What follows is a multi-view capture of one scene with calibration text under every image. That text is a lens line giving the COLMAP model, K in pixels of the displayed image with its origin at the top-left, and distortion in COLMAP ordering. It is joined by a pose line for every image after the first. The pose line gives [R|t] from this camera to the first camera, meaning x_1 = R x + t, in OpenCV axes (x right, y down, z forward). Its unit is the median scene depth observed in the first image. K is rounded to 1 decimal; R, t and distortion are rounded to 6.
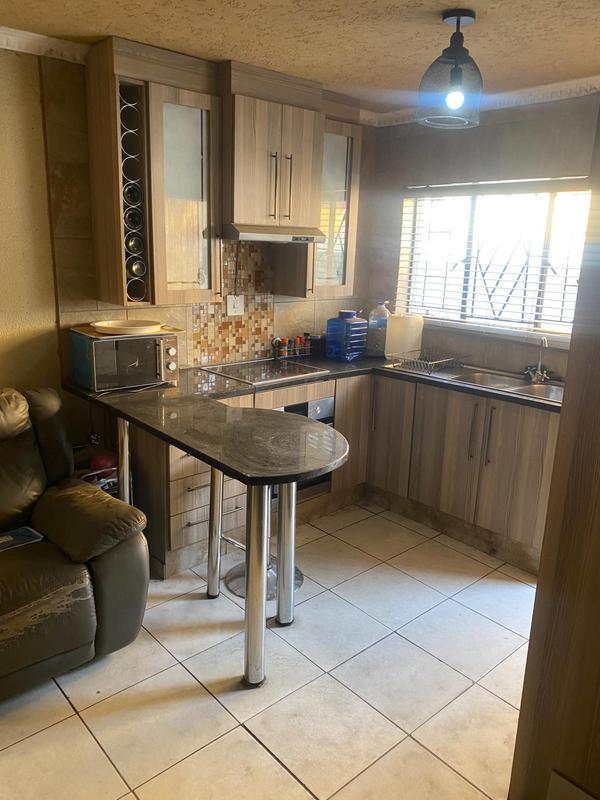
lens RADIAL K [[601.1, 0, 294.6], [0, 601.1, 395.9], [0, 0, 1]] dist [0.031387, -0.037909]
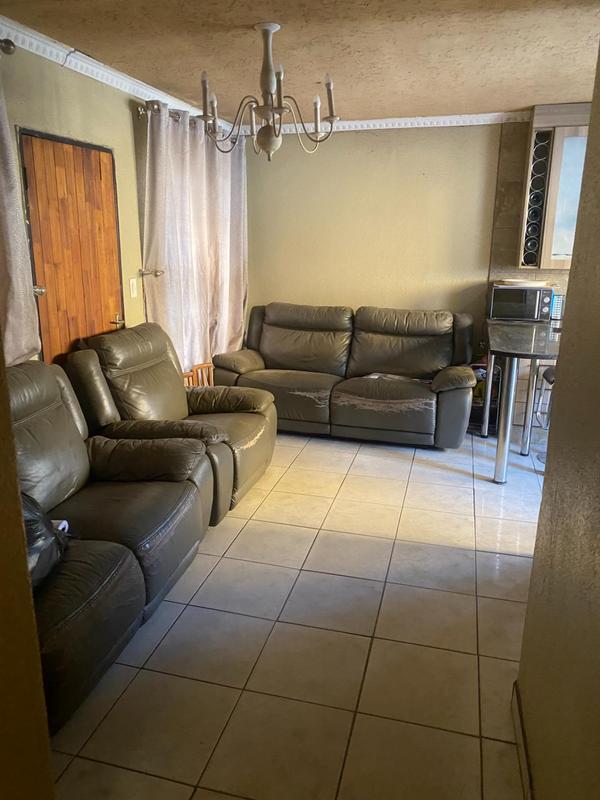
lens RADIAL K [[601.1, 0, 298.4], [0, 601.1, 395.2], [0, 0, 1]] dist [0.031387, -0.037909]
pose [[0.544846, 0.188819, -0.817001, 0.635815], [-0.189707, 0.976813, 0.099240, 0.109859], [0.816795, 0.100920, 0.568033, -0.301118]]
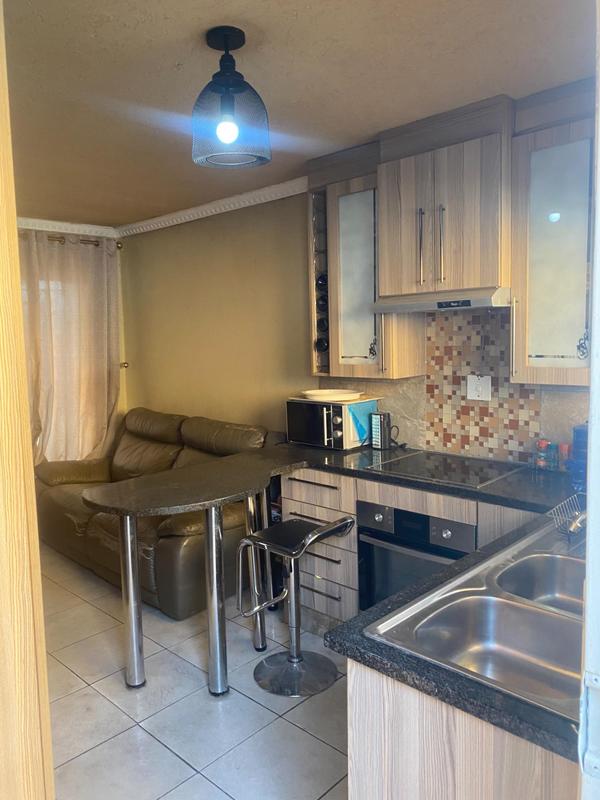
lens RADIAL K [[601.1, 0, 304.2], [0, 601.1, 388.9], [0, 0, 1]] dist [0.031387, -0.037909]
pose [[0.079563, 0.060102, -0.995016, 0.714324], [-0.210974, 0.976584, 0.042118, -0.136962], [0.974248, 0.206572, 0.090380, 0.715109]]
